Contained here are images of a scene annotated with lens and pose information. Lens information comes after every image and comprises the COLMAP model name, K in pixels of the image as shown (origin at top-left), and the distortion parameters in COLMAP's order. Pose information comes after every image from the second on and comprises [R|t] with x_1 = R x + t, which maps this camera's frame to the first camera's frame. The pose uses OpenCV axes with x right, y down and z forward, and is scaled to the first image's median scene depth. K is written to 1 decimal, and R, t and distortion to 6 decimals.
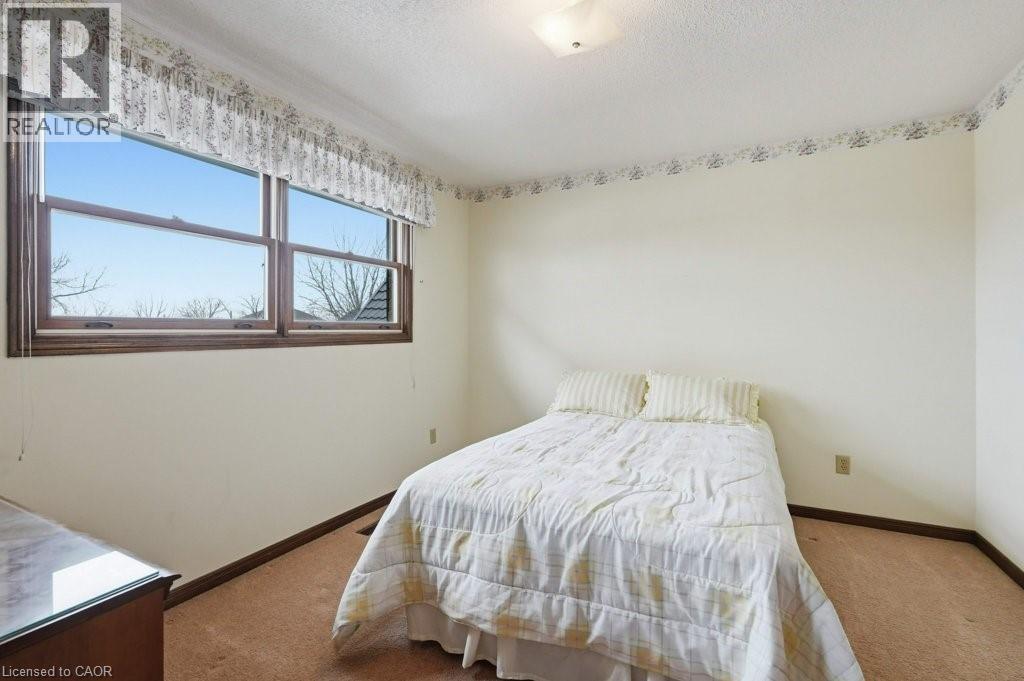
lens RADIAL K [[446.7, 0, 512.0], [0, 446.7, 340.5], [0, 0, 1]] dist [-0.045251, -0.000015]
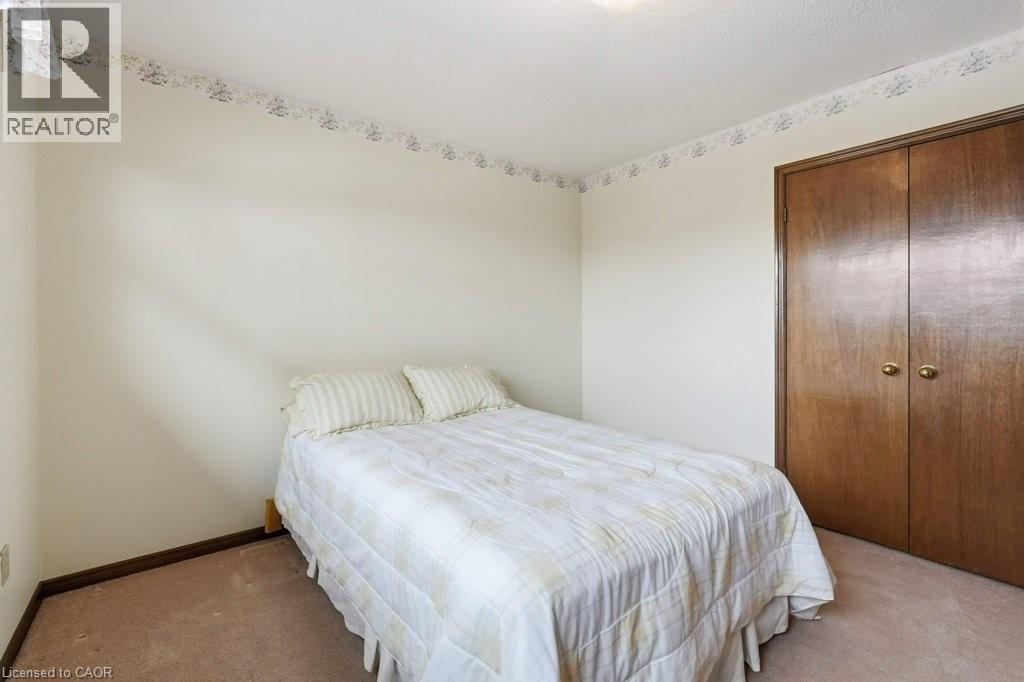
lens RADIAL K [[449.4, 0, 512.3], [0, 449.4, 324.1], [0, 0, 1]] dist [-0.001627, -0.000082]
pose [[0.401665, -0.000978, 0.915786, -0.808715], [0.012292, 0.999915, -0.004323, -0.015424], [-0.915704, 0.012993, 0.401643, 0.862209]]
